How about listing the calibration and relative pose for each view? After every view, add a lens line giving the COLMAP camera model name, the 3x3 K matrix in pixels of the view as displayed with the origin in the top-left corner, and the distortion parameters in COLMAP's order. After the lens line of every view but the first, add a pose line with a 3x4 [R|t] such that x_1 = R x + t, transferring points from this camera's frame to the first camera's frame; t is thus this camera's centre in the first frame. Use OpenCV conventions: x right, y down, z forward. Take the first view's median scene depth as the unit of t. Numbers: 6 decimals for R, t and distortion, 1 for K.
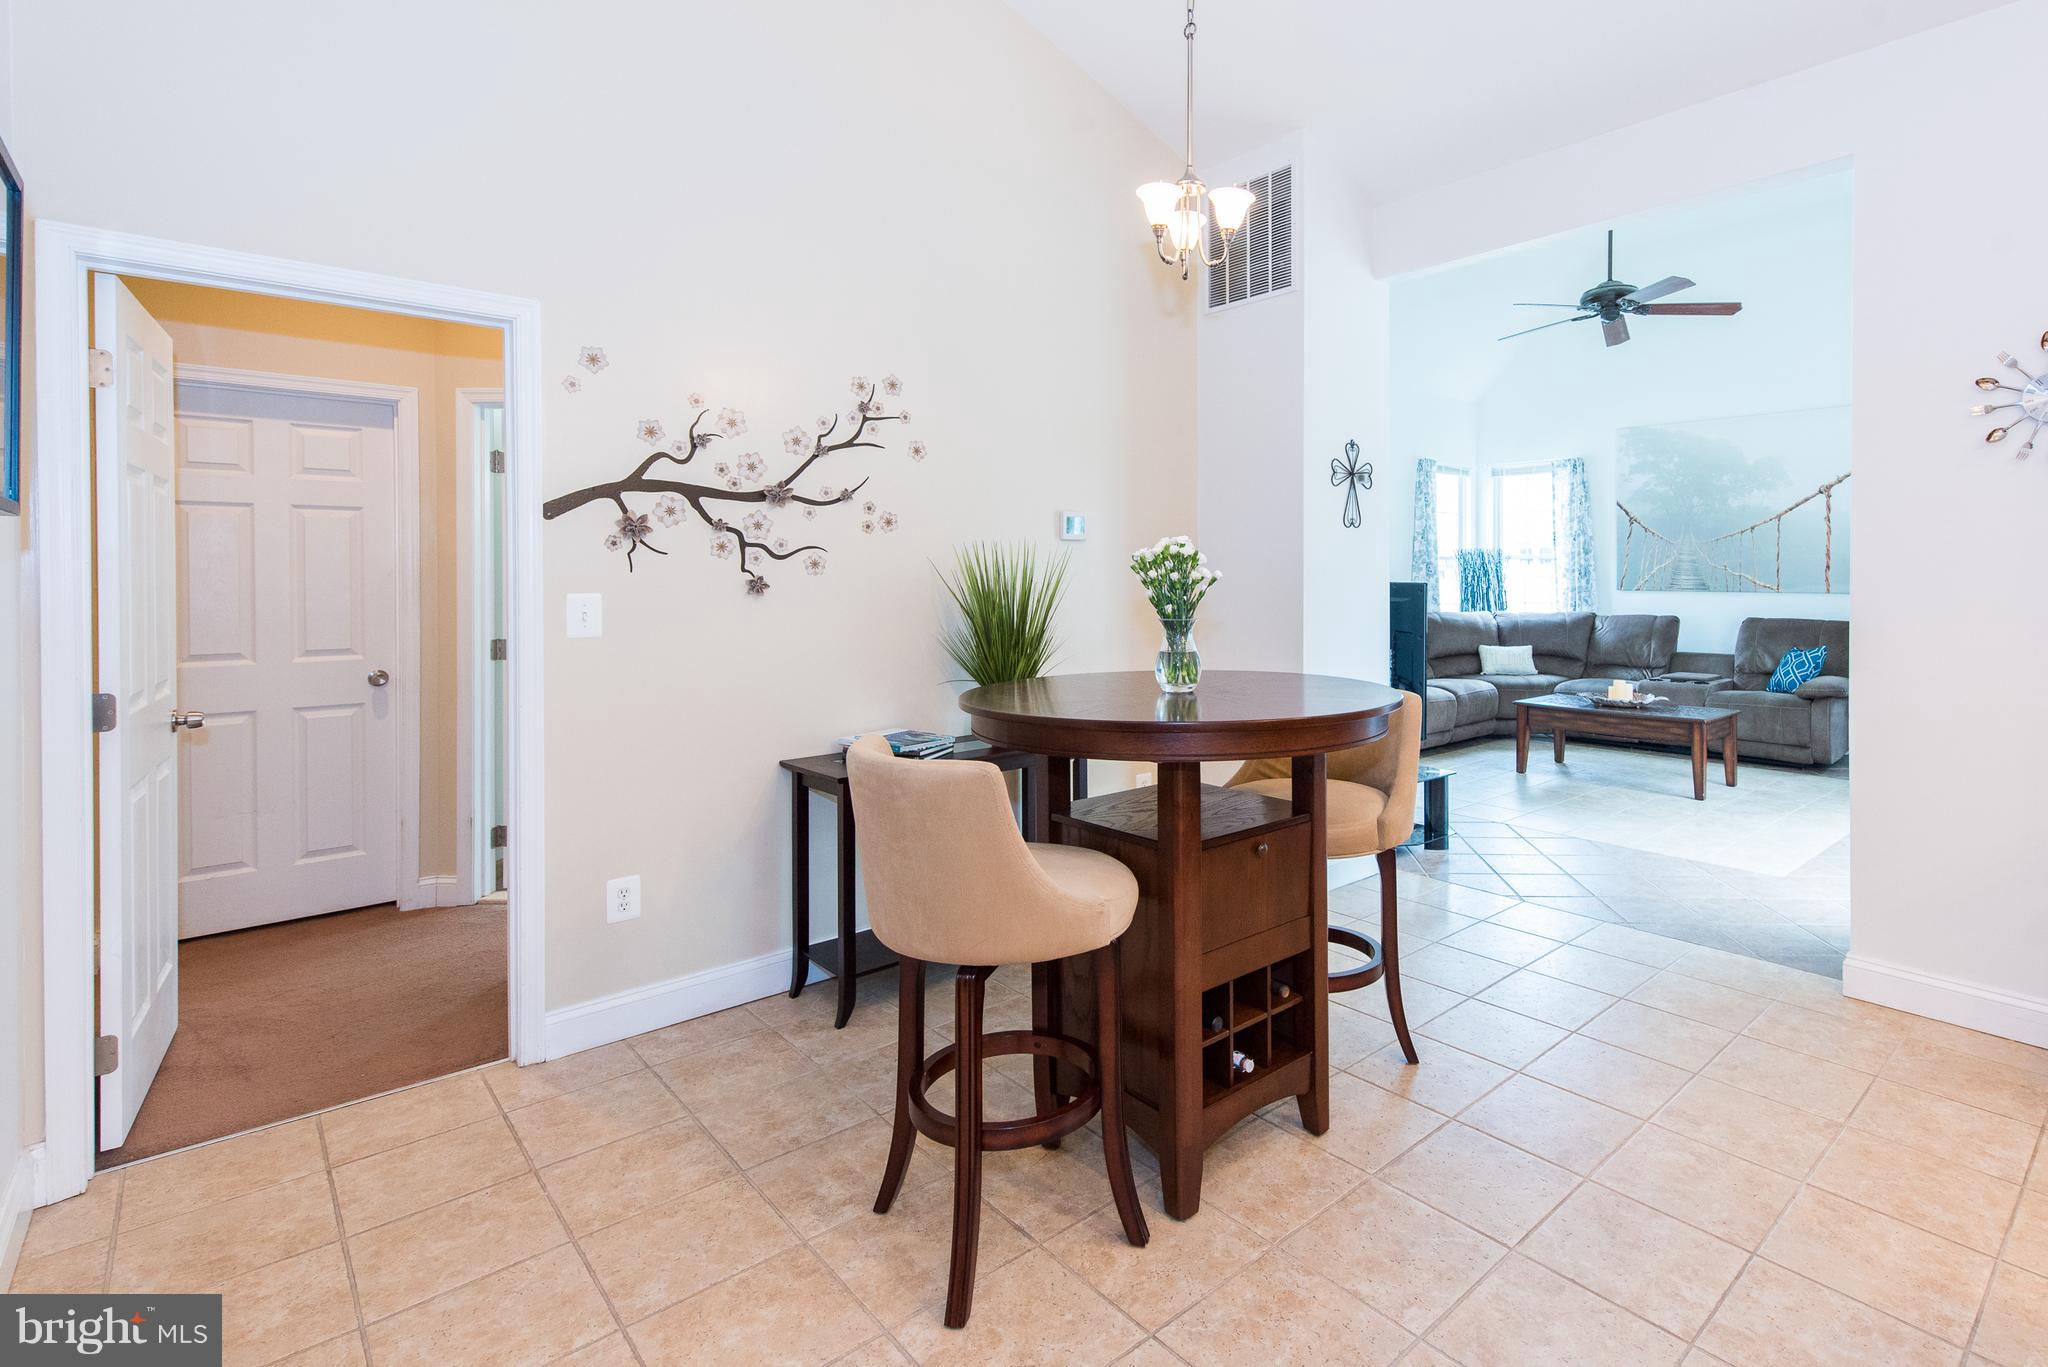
lens RADIAL K [[1017.4, 0, 1171.0], [0, 1017.4, 587.1], [0, 0, 1]] dist [0.005499, -0.002947]
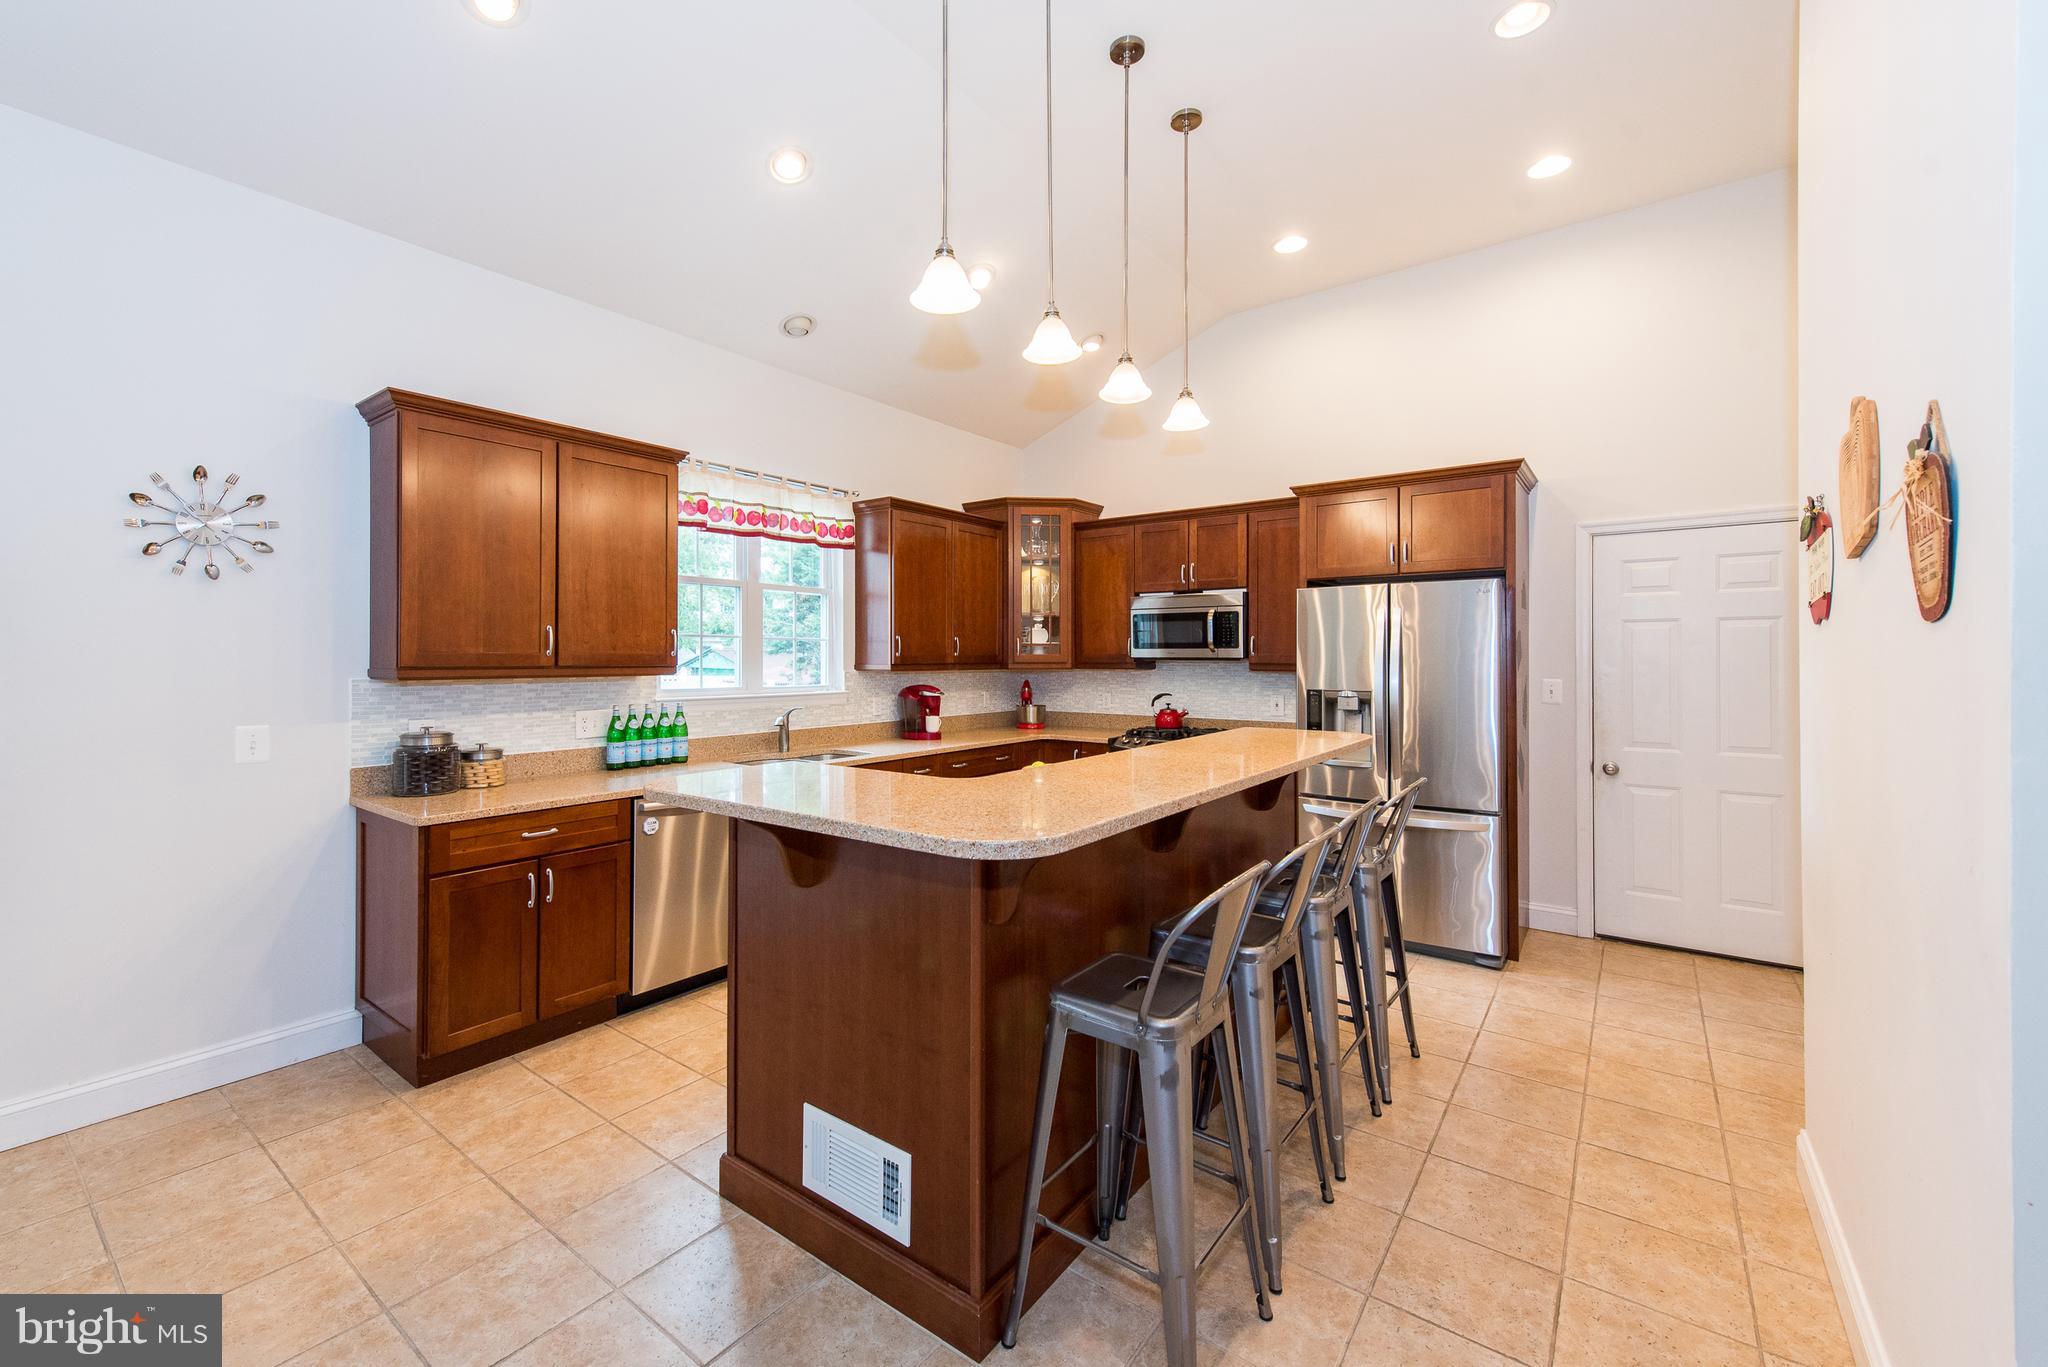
lens RADIAL K [[795.8, 0, 1029.6], [0, 795.8, 664.1], [0, 0, 1]] dist [0.016927, -0.003253]
pose [[-0.185611, -0.006688, 0.982600, -0.184087], [0.010209, 0.999910, 0.008734, -0.022787], [-0.982570, 0.011652, -0.185526, 0.223552]]
